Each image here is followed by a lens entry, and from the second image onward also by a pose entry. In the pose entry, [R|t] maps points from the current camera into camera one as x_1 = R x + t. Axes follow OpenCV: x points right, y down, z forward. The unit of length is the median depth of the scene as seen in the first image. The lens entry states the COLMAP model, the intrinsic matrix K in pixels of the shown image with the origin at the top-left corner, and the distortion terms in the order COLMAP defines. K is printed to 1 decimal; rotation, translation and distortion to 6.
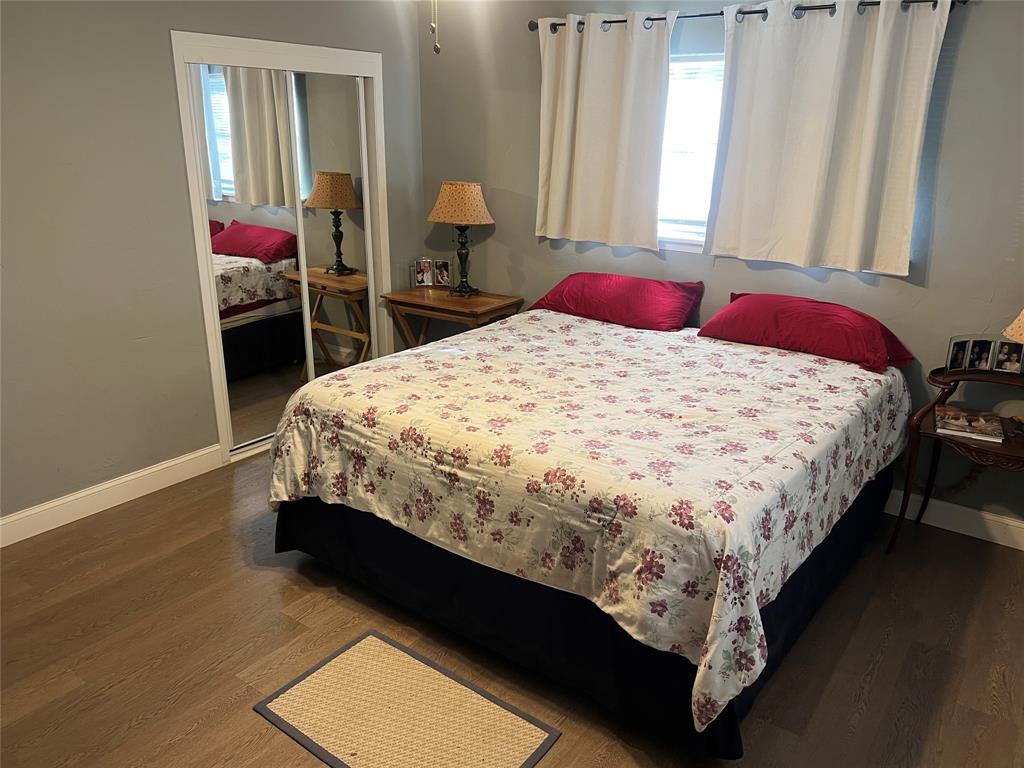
lens RADIAL K [[759.6, 0, 533.1], [0, 759.6, 380.5], [0, 0, 1]] dist [0.065213, -0.079676]
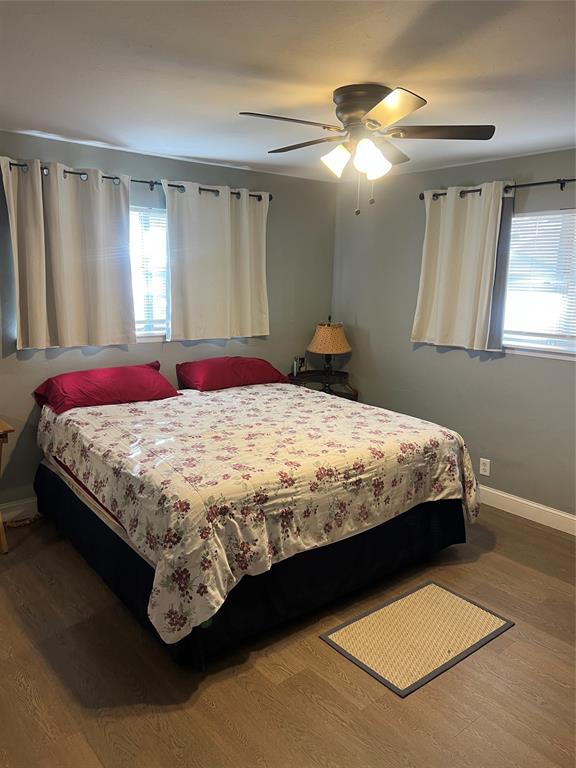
lens RADIAL K [[569.7, 0, 287.5], [0, 569.7, 382.1], [0, 0, 1]] dist [0.065213, -0.079676]
pose [[0.272701, -0.200550, 0.940964, -1.144593], [0.288221, 0.950144, 0.118977, -0.233079], [-0.917912, 0.238760, 0.316907, 0.695032]]
